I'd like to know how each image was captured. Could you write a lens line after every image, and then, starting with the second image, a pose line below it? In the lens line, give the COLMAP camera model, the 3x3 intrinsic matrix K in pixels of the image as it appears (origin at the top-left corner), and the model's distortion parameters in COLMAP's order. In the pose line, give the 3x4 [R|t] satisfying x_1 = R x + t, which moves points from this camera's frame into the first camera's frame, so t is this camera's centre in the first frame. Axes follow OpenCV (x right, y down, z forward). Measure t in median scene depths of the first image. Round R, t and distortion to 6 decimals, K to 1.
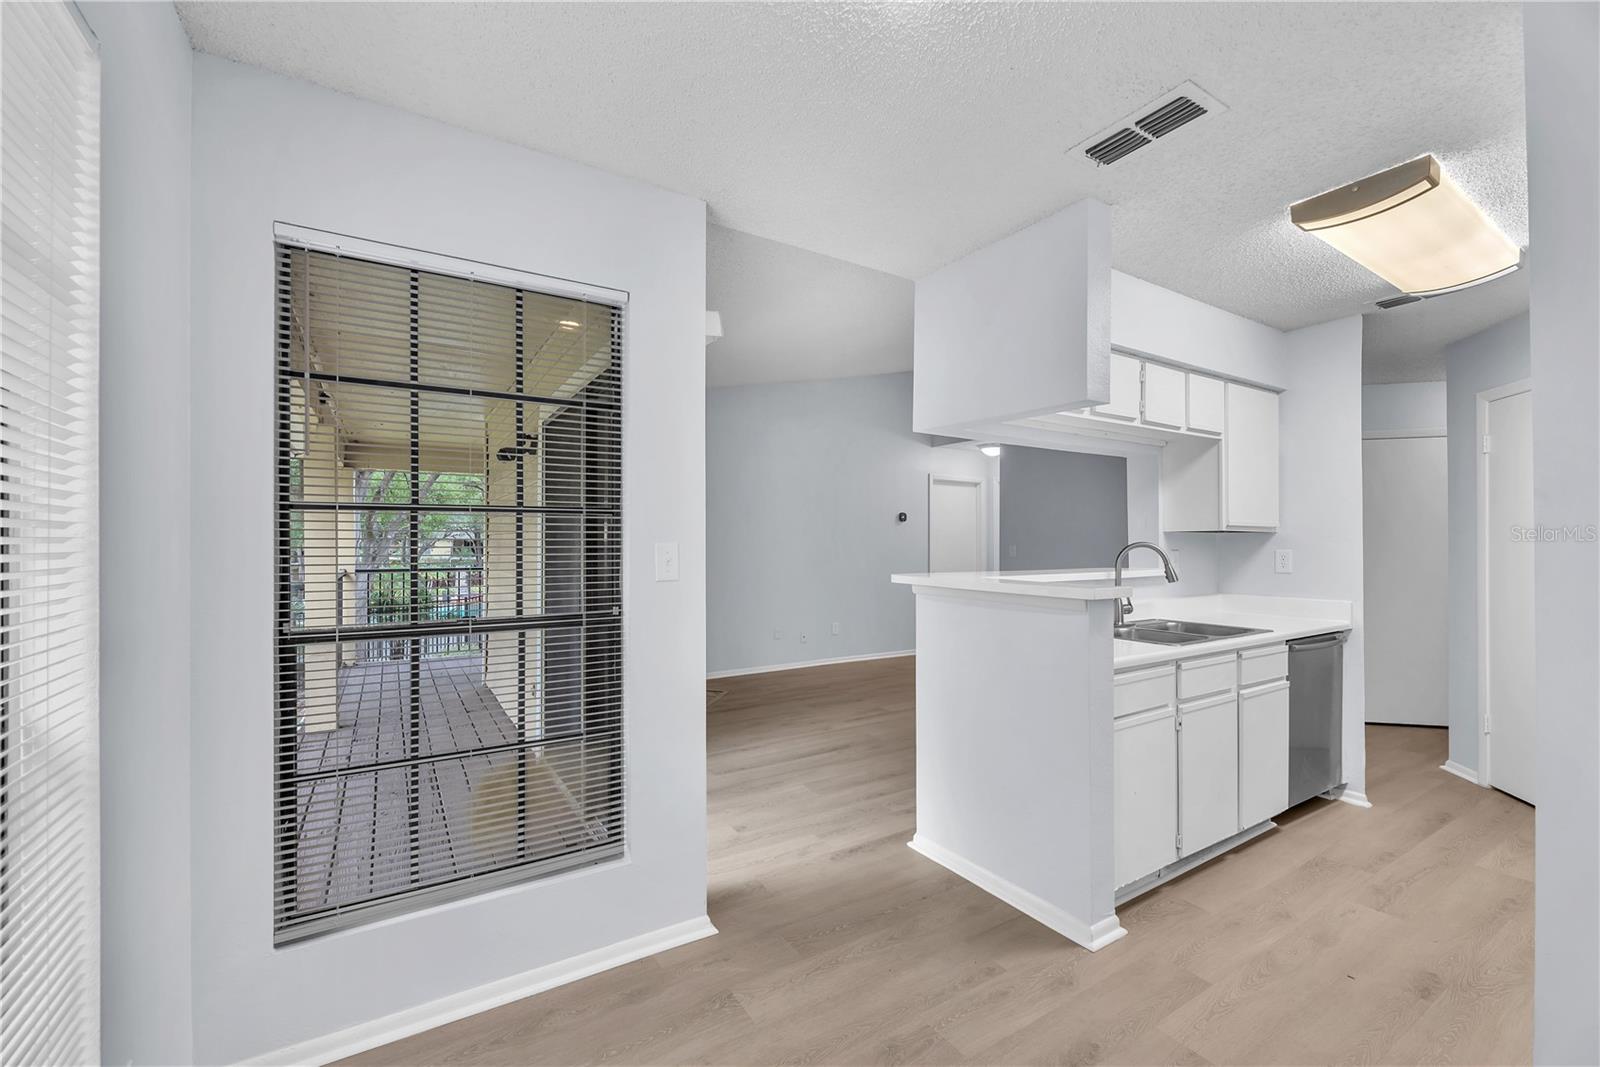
lens RADIAL K [[653.8, 0, 804.4], [0, 653.8, 540.8], [0, 0, 1]] dist [0.001317, 0.000211]
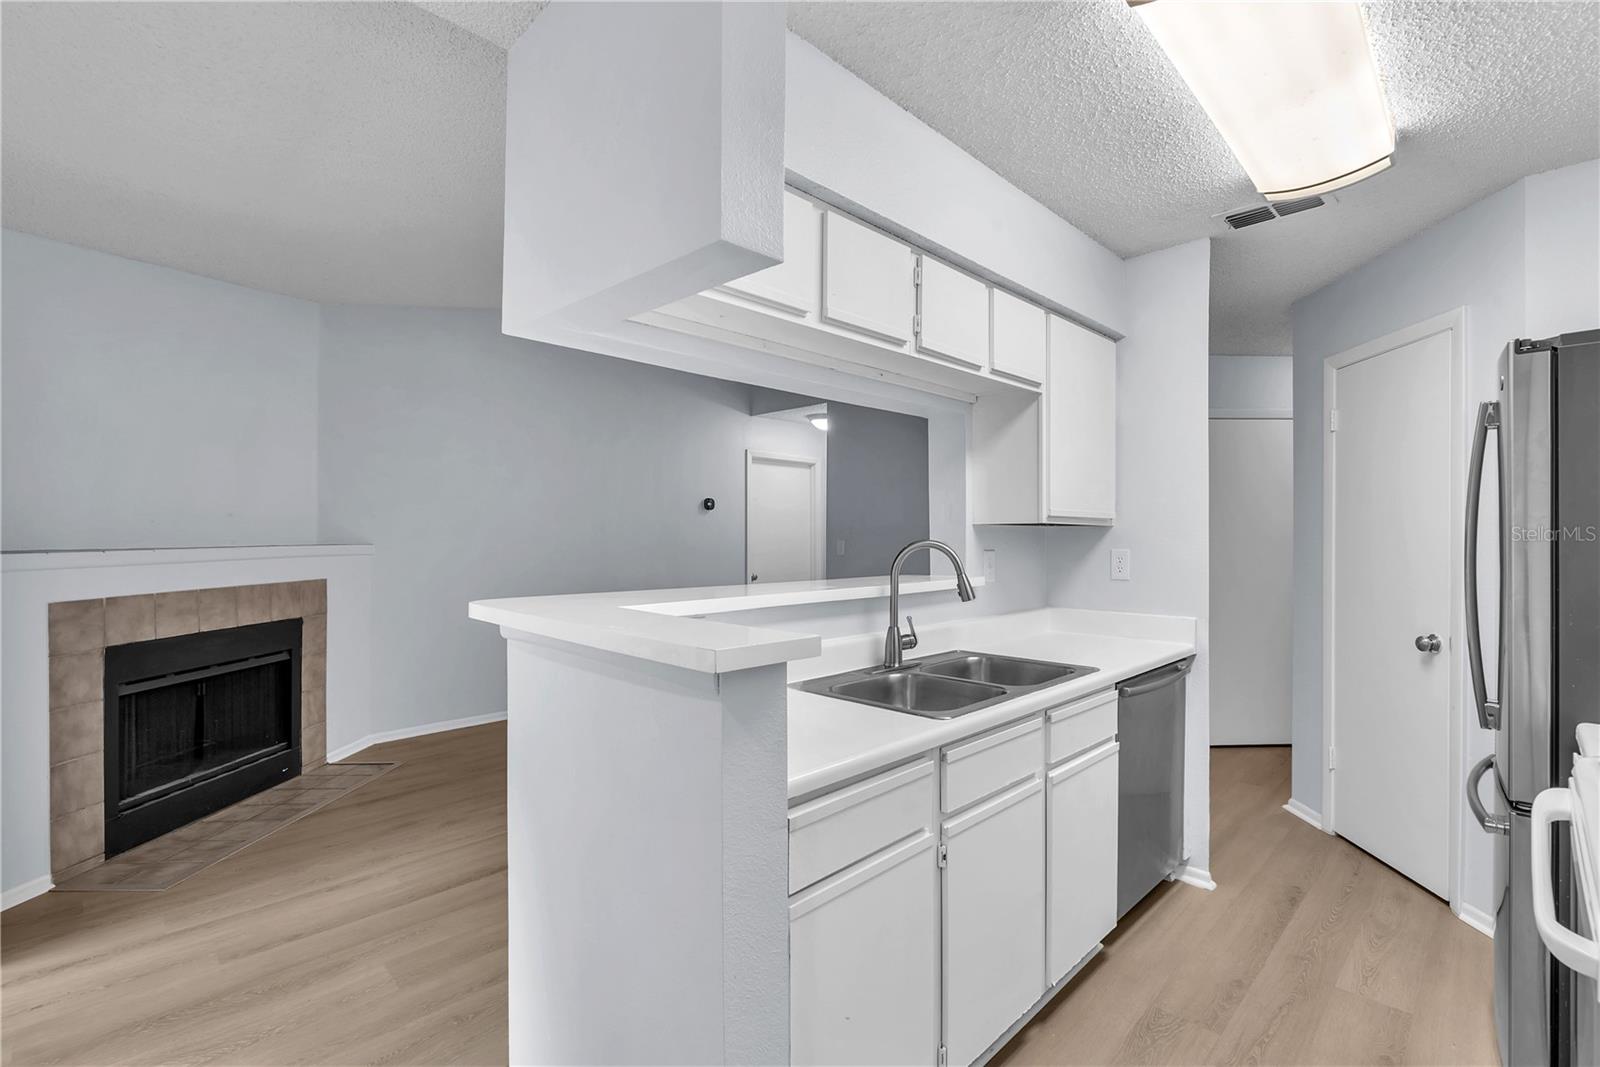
lens RADIAL K [[713.1, 0, 880.3], [0, 713.1, 538.8], [0, 0, 1]] dist [-0.002212, 0.000489]
pose [[0.961880, 0.000518, 0.273470, 0.262717], [-0.002608, 0.999970, 0.007281, -0.004059], [-0.273458, -0.007716, 0.961853, 0.311542]]
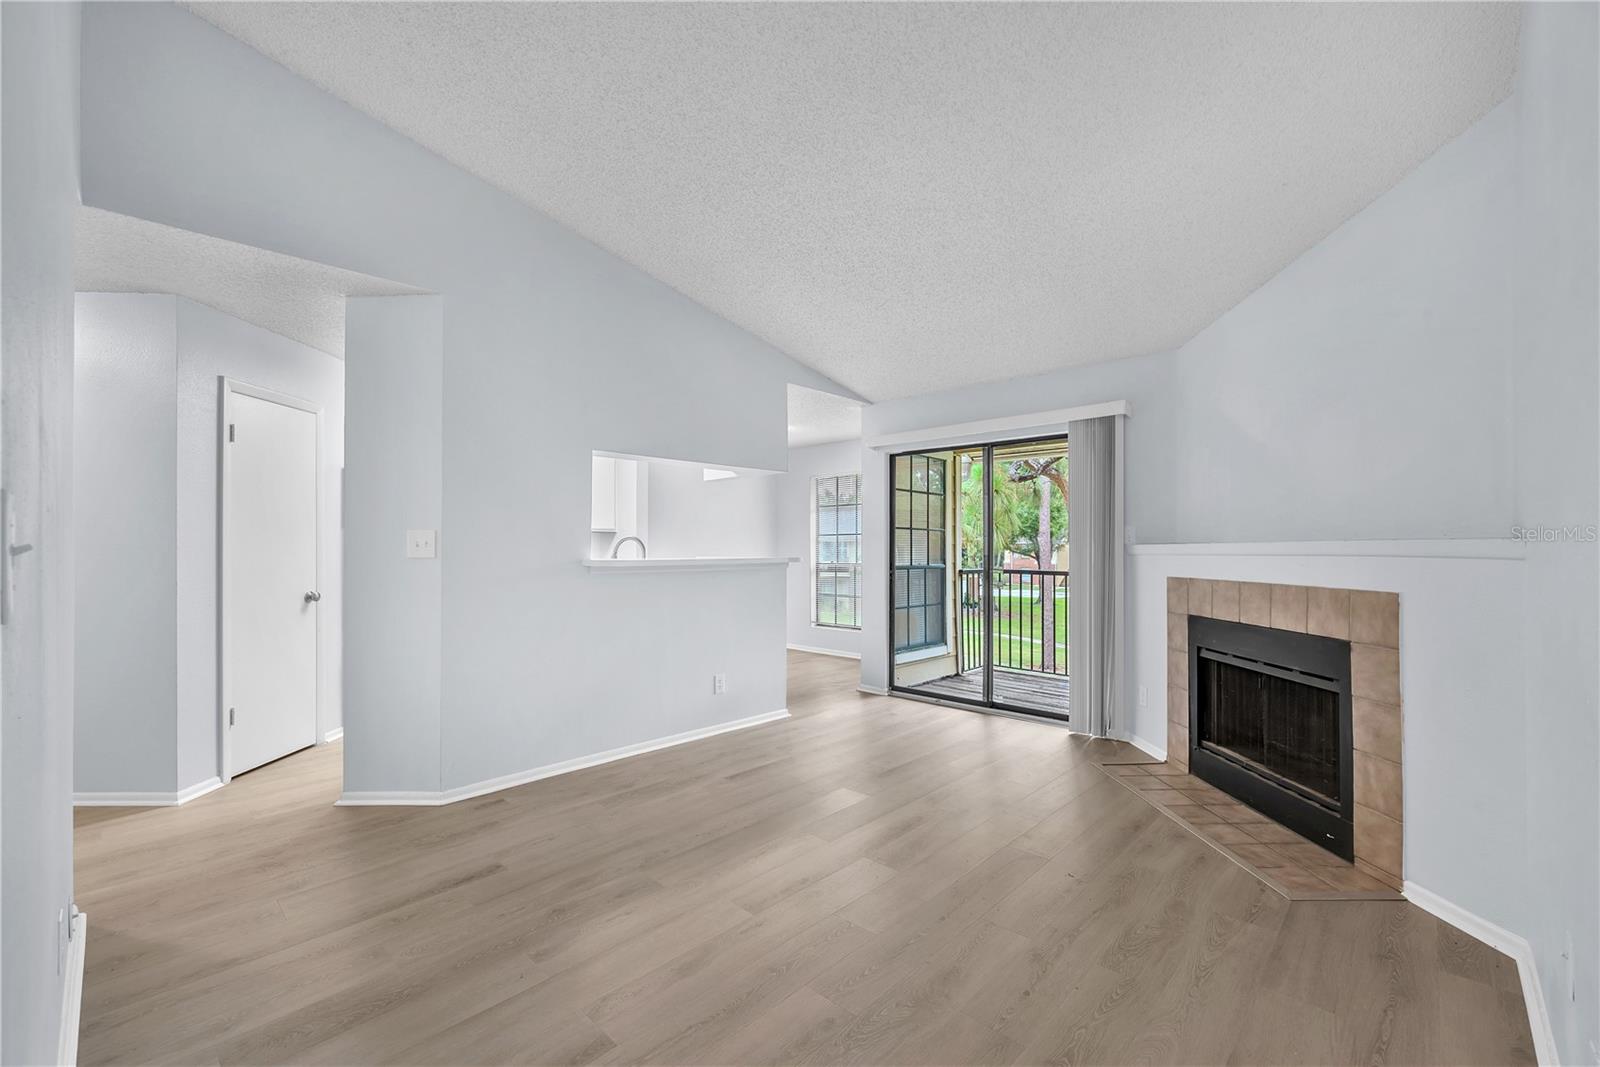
lens RADIAL K [[666.9, 0, 793.5], [0, 666.9, 548.8], [0, 0, 1]] dist [-0.003331, -0.000520]
pose [[-0.969621, -0.001760, -0.244605, 0.489799], [-0.001903, 0.999998, 0.000348, 0.029974], [0.244604, 0.000803, -0.969623, 2.316276]]
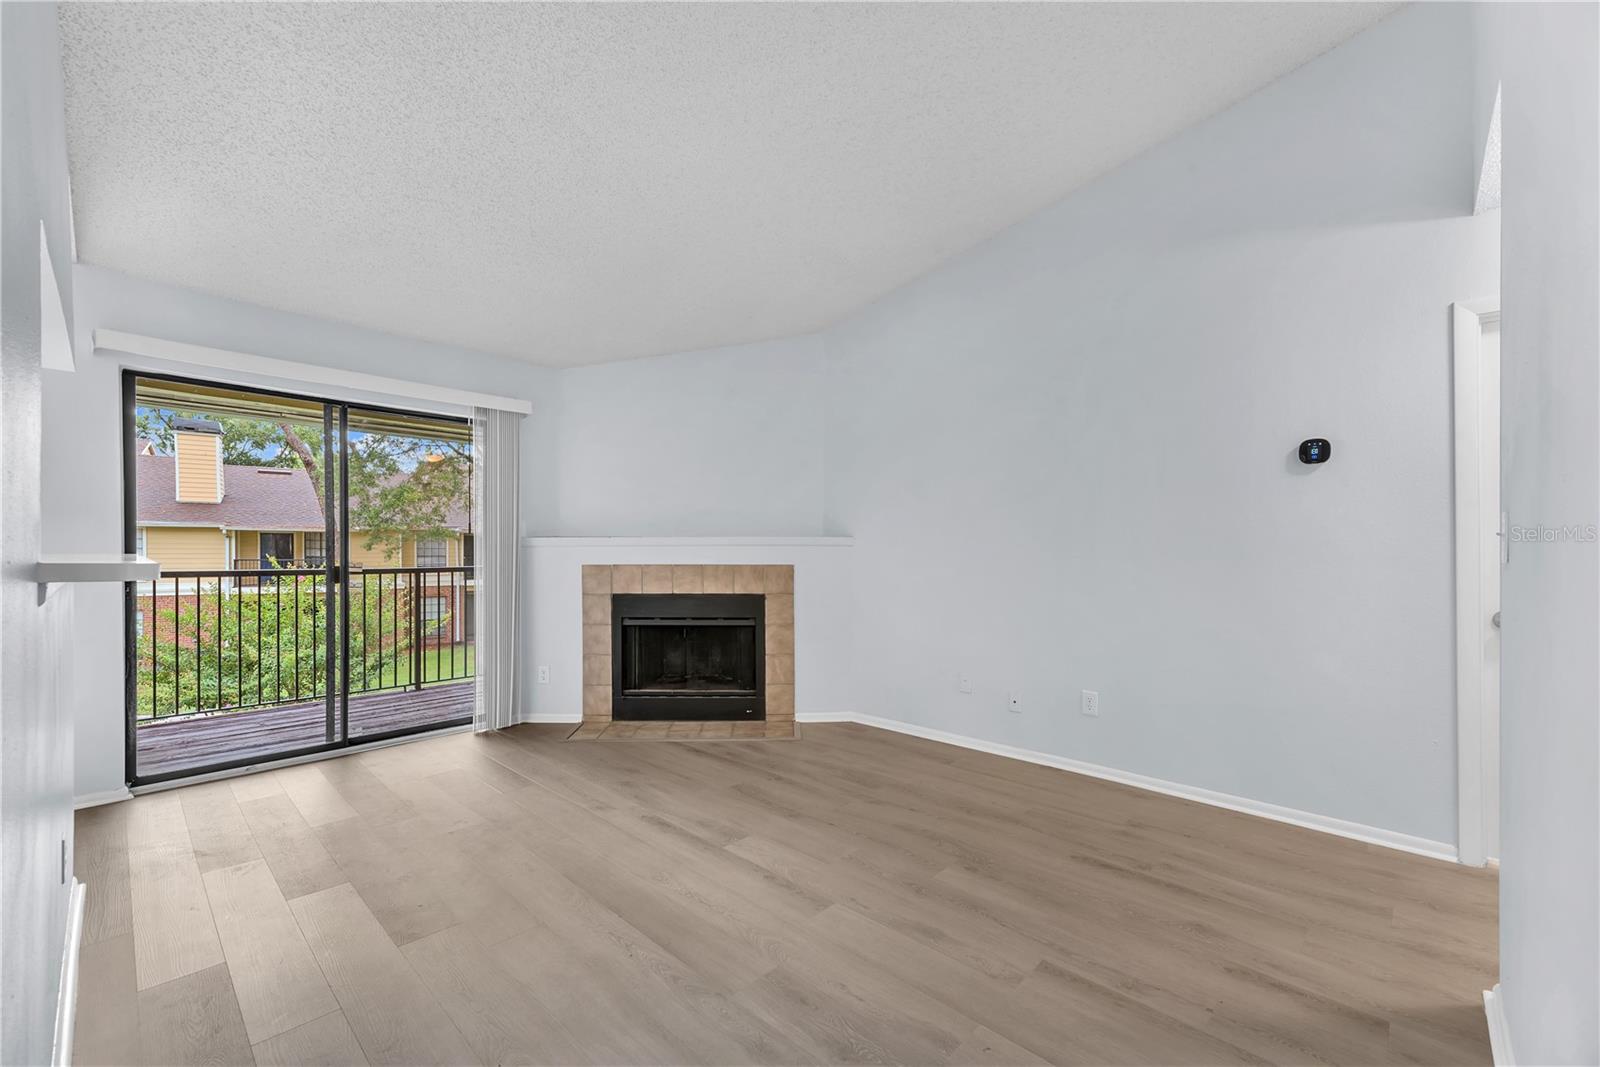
lens RADIAL K [[666.9, 0, 793.5], [0, 666.9, 548.8], [0, 0, 1]] dist [-0.003331, -0.000520]
pose [[0.238215, 0.004962, -0.971200, 1.013783], [-0.000006, 0.999987, 0.005107, 0.037663], [0.971212, -0.001210, 0.238212, 1.445213]]
